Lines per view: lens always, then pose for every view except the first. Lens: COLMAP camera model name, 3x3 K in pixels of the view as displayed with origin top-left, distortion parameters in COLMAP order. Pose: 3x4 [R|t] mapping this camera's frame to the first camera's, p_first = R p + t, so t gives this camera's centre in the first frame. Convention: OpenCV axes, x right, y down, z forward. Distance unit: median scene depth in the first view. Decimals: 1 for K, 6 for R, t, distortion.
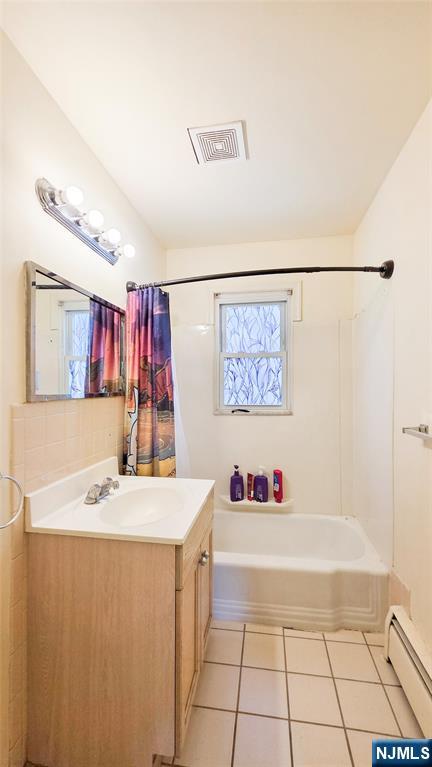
lens RADIAL K [[310.9, 0, 218.4], [0, 310.9, 383.8], [0, 0, 1]] dist [0.002366, -0.000506]
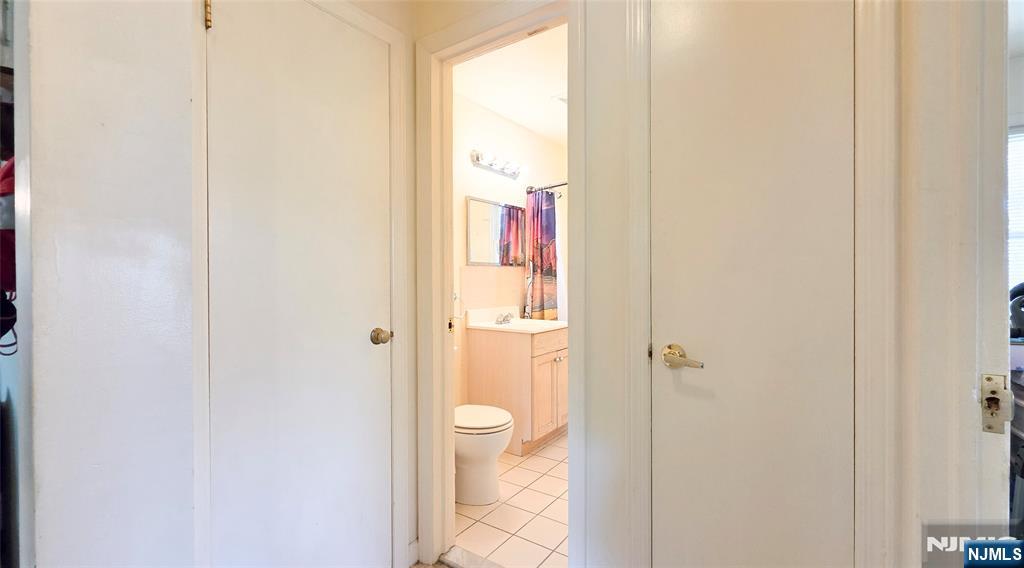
lens RADIAL K [[410.8, 0, 507.9], [0, 410.8, 276.4], [0, 0, 1]] dist [0.003758, -0.001168]
pose [[0.892759, 0.004172, -0.450515, 0.510271], [0.004920, 0.999807, 0.019008, 0.050487], [0.450507, -0.019186, 0.892566, -0.780649]]
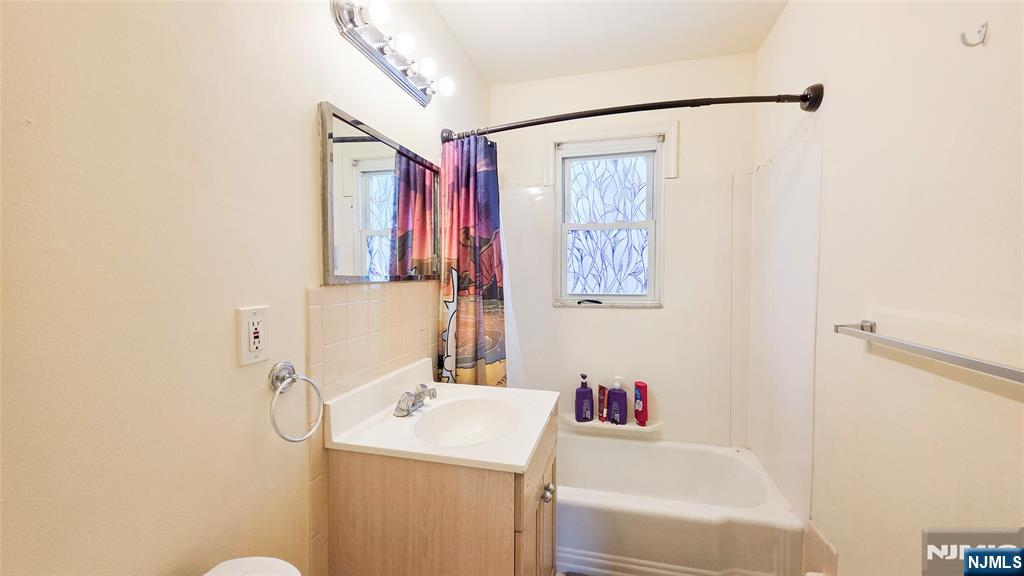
lens RADIAL K [[410.8, 0, 512.0], [0, 410.8, 281.9], [0, 0, 1]] dist [0.003758, -0.001168]
pose [[0.995314, 0.004457, -0.096594, -0.027169], [-0.001293, 0.999461, 0.032789, 0.010741], [0.096688, -0.032510, 0.994784, 0.009693]]
